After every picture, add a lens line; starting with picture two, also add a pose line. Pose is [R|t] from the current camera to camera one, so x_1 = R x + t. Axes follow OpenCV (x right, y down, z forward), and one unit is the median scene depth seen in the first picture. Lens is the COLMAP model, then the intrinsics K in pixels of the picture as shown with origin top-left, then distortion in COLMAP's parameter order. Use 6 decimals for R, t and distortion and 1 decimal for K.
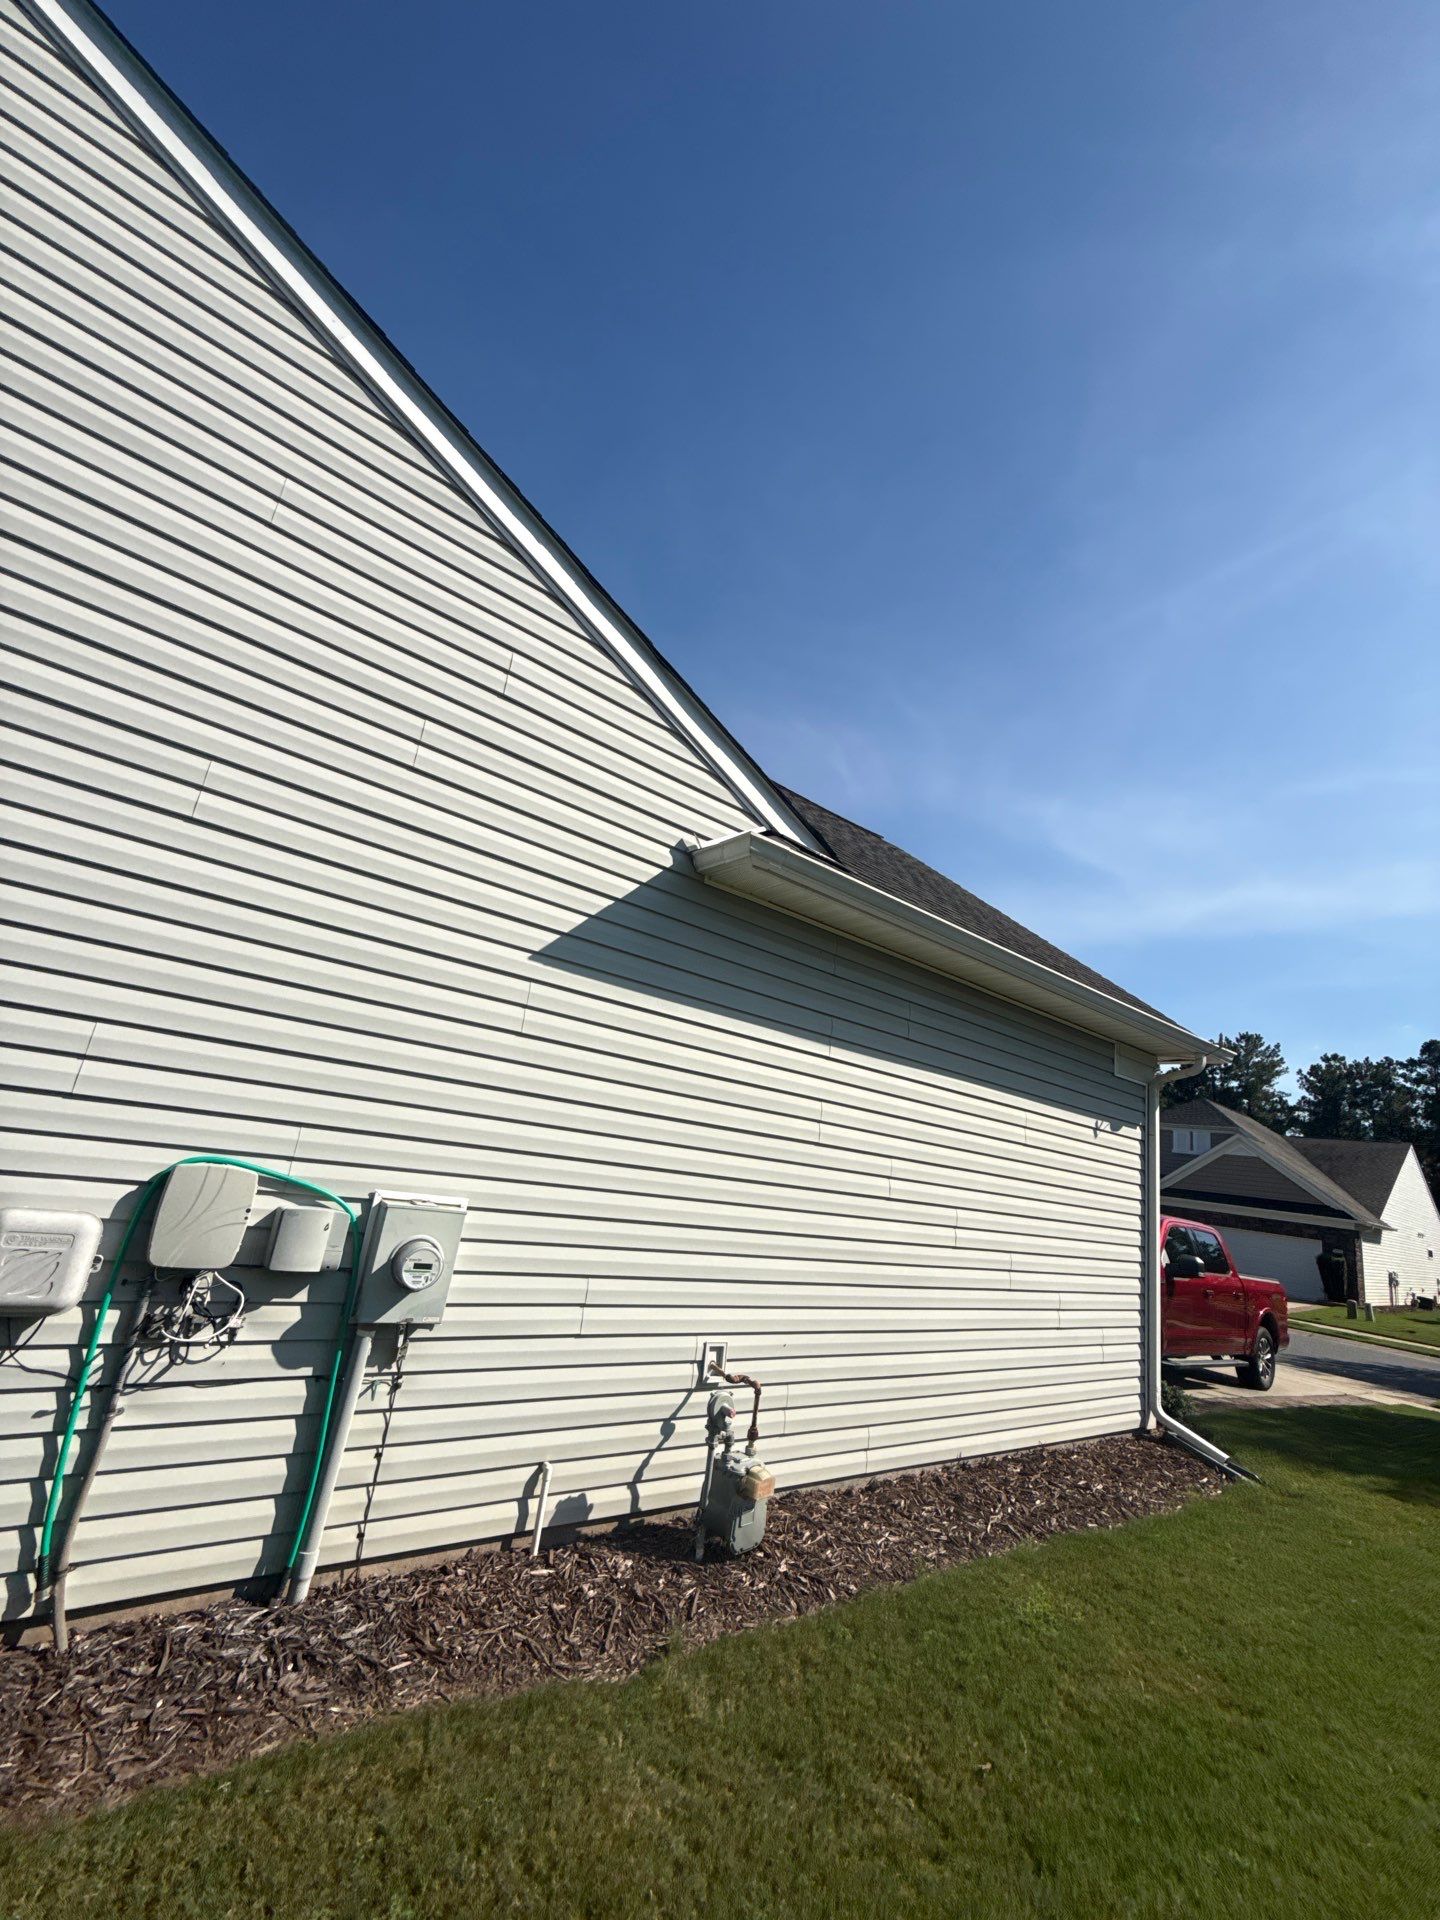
lens RADIAL K [[775.6, 0, 721.9], [0, 775.6, 976.8], [0, 0, 1]] dist [0.003250, -0.000001]
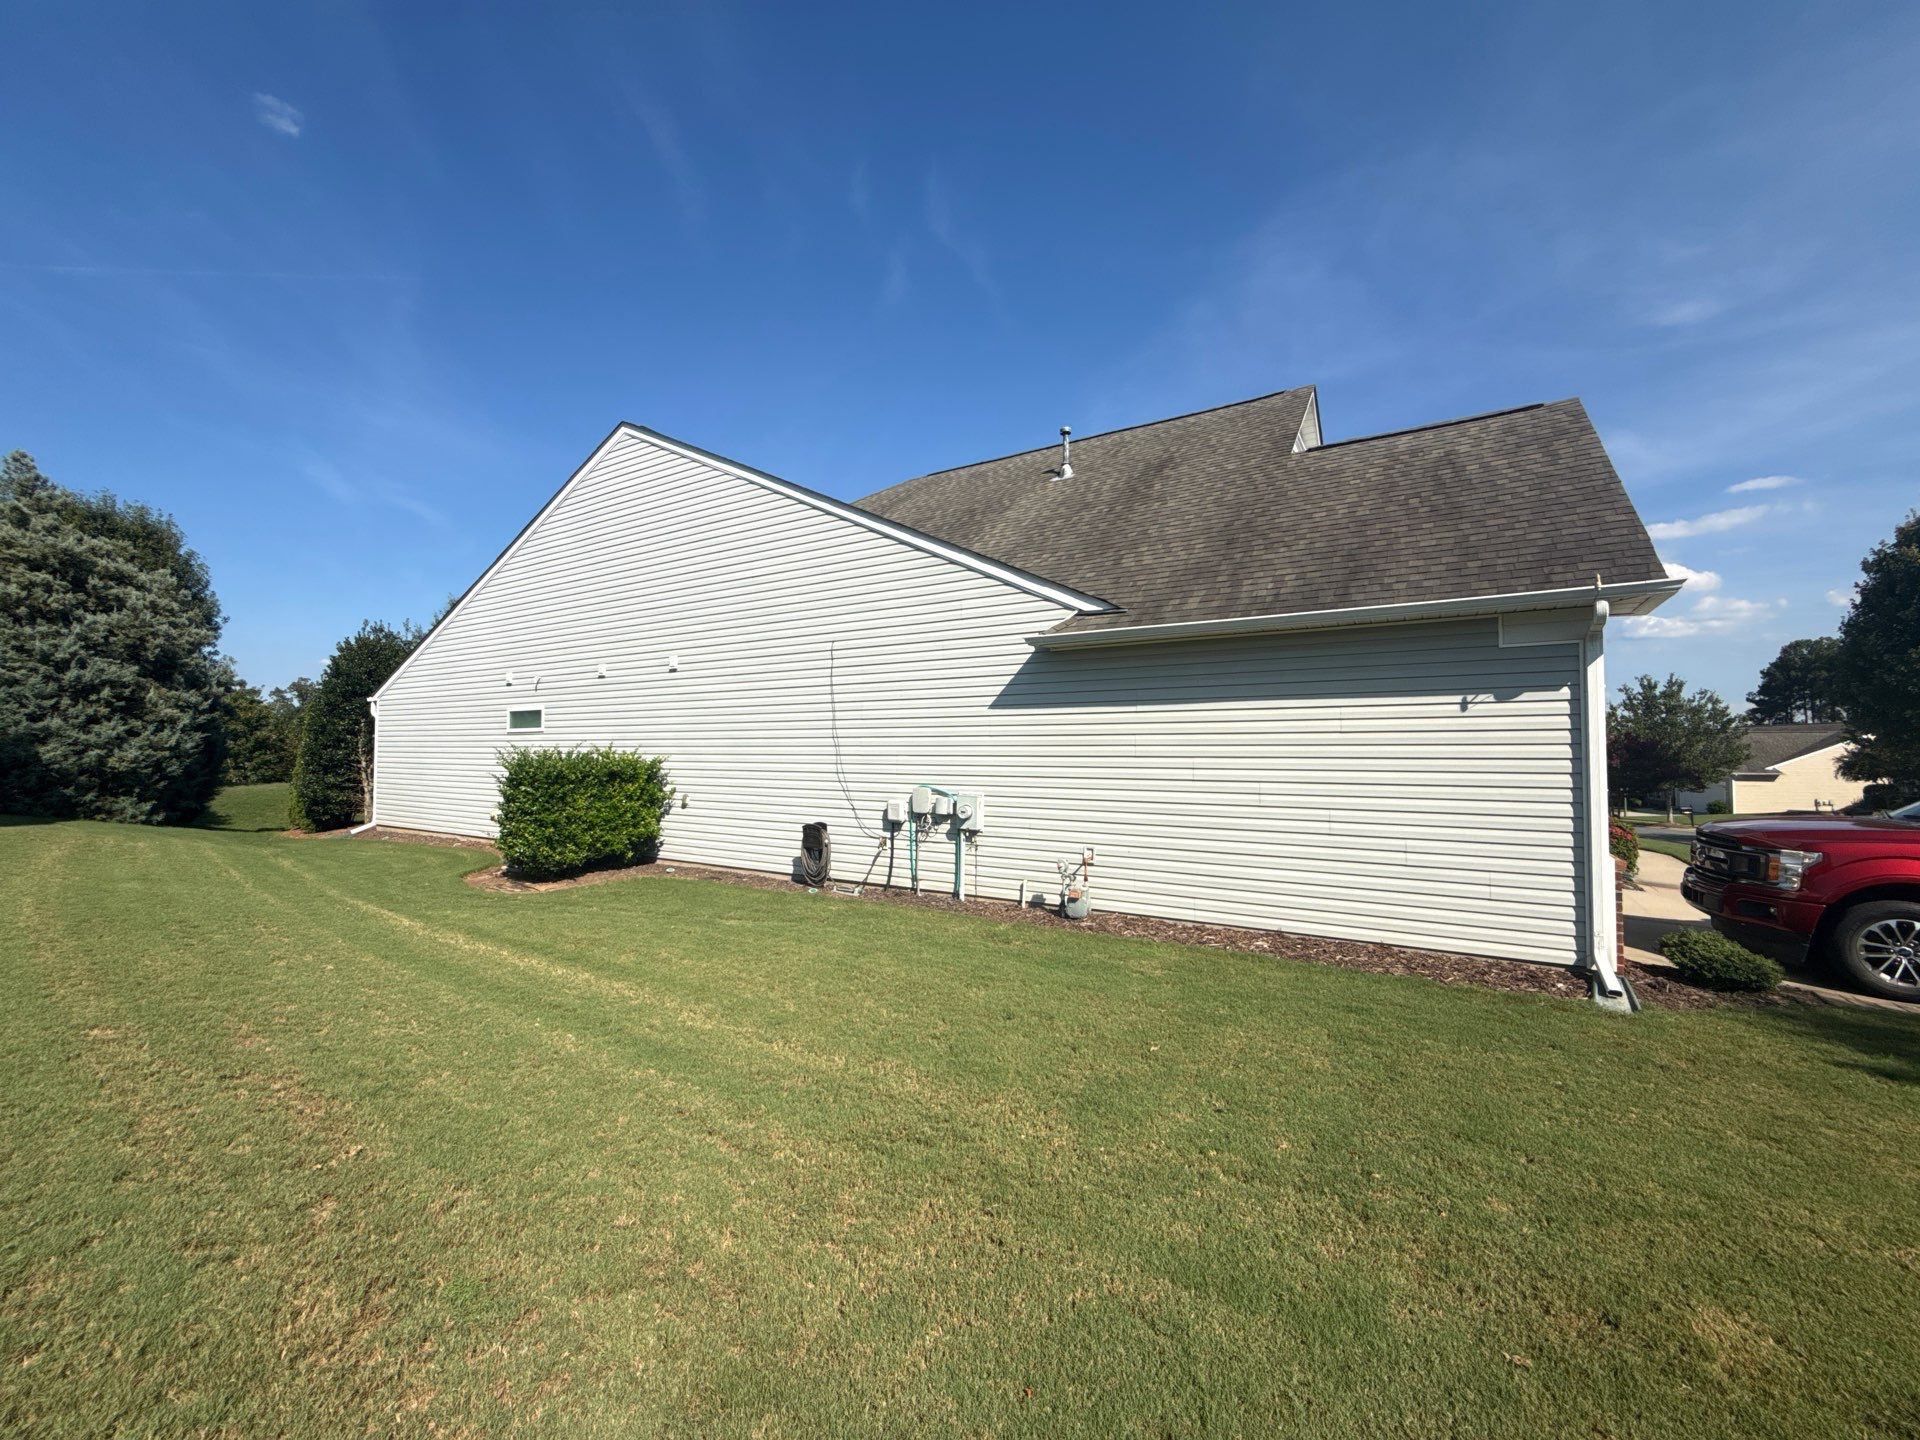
lens RADIAL K [[762.7, 0, 960.2], [0, 762.7, 724.8], [0, 0, 1]] dist [-0.002805, 0.000002]
pose [[0.352899, -0.157291, -0.922346, 2.379495], [0.272291, 0.960368, -0.059593, 0.179586], [0.895165, -0.230116, 0.381741, -0.152719]]
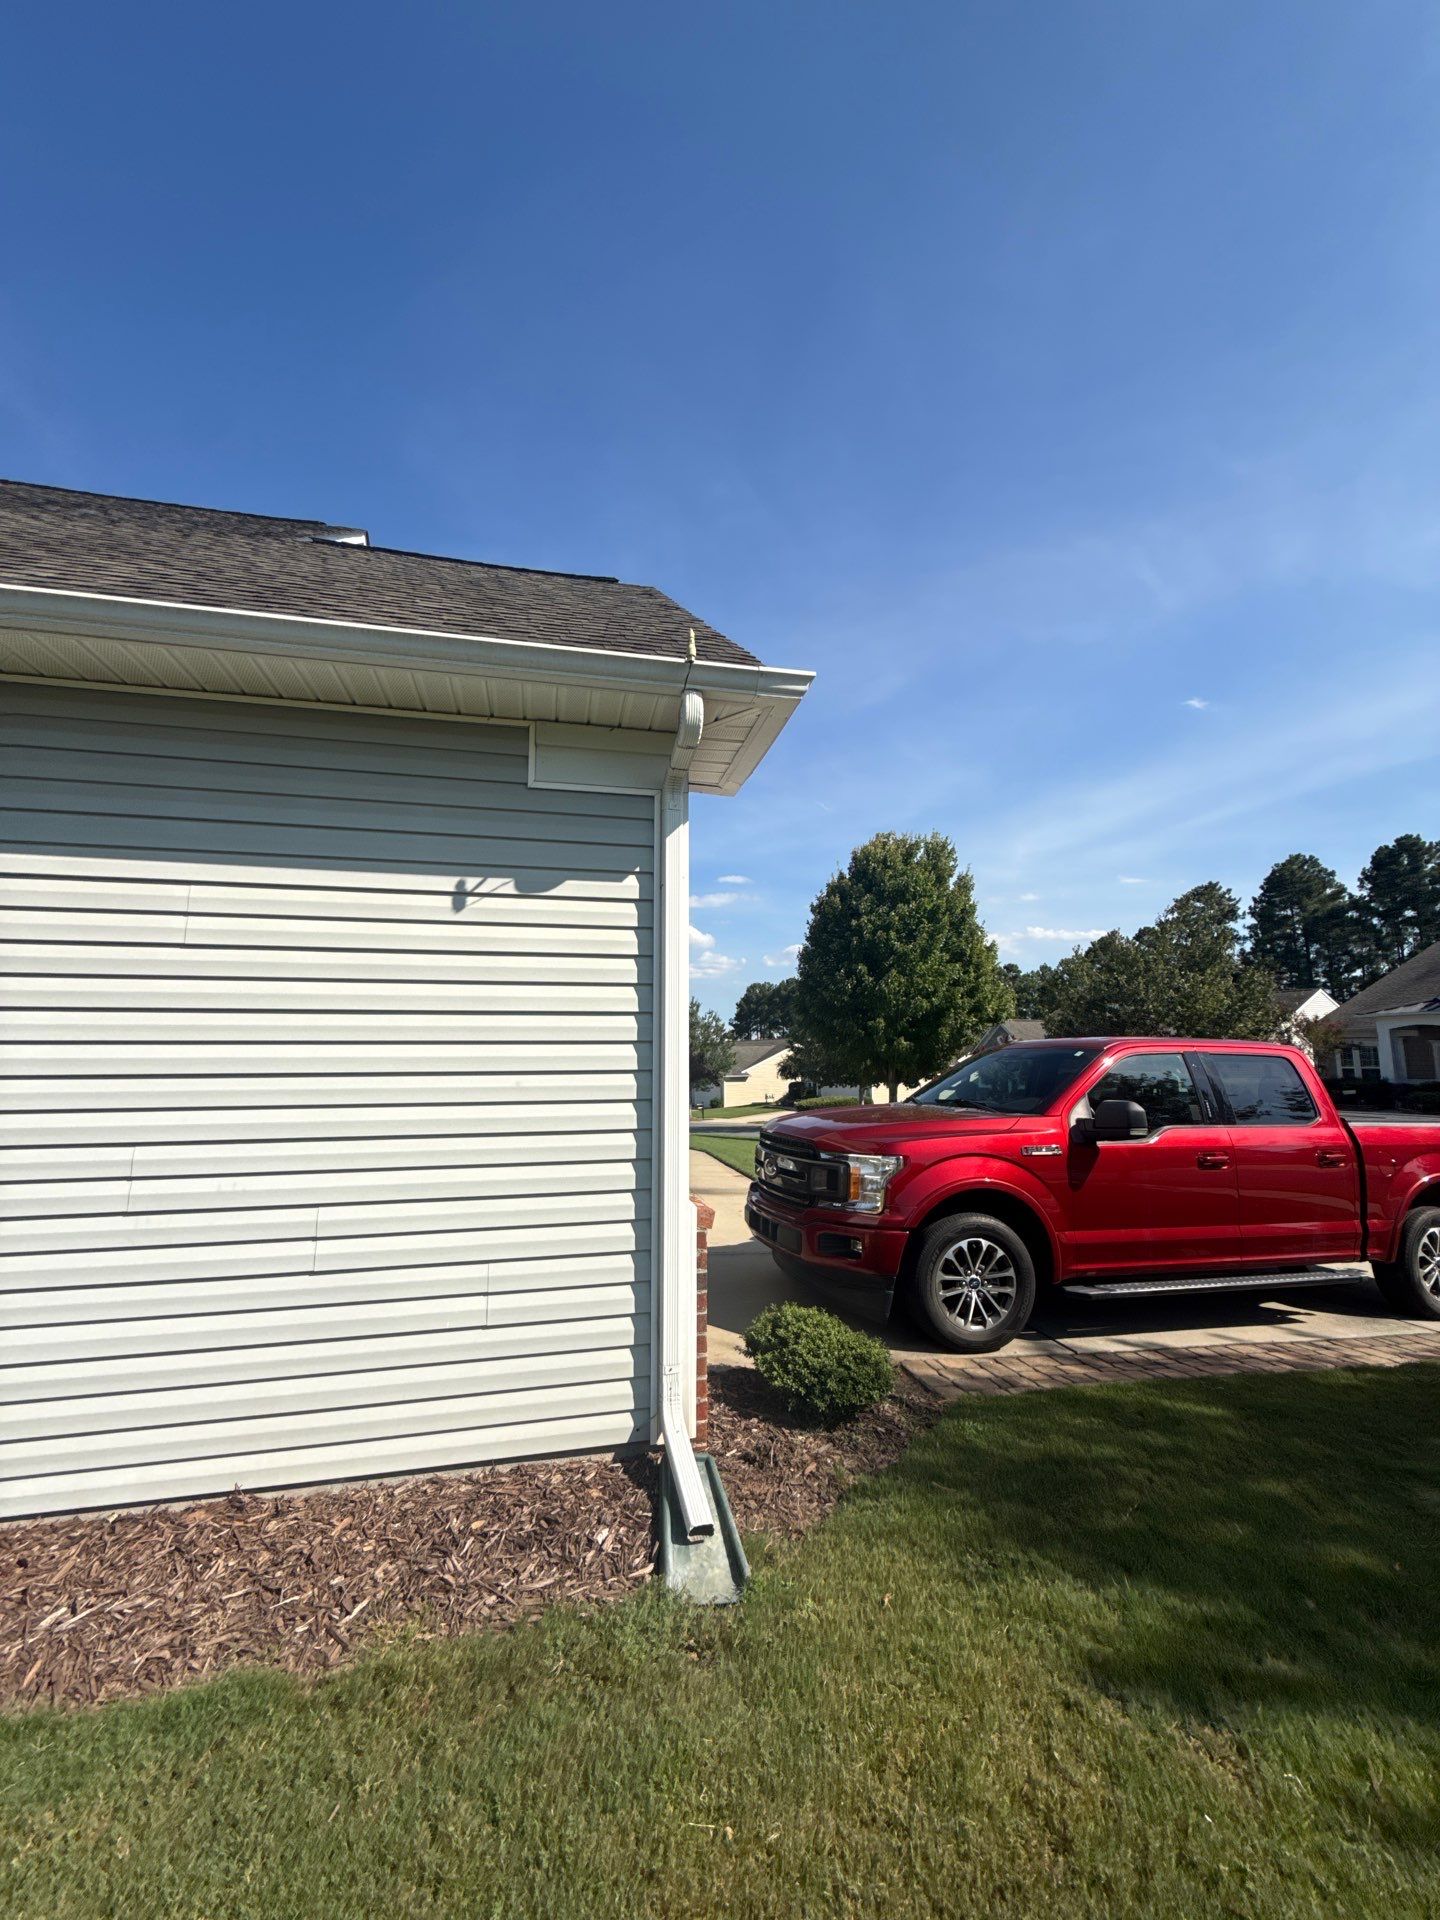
lens RADIAL K [[762.7, 0, 713.7], [0, 762.7, 952.6], [0, 0, 1]] dist [-0.002805, 0.000002]
pose [[0.904587, -0.188699, -0.382250, 1.592142], [0.218618, 0.975147, 0.035973, 0.489129], [0.365962, -0.116108, 0.923359, 1.121735]]
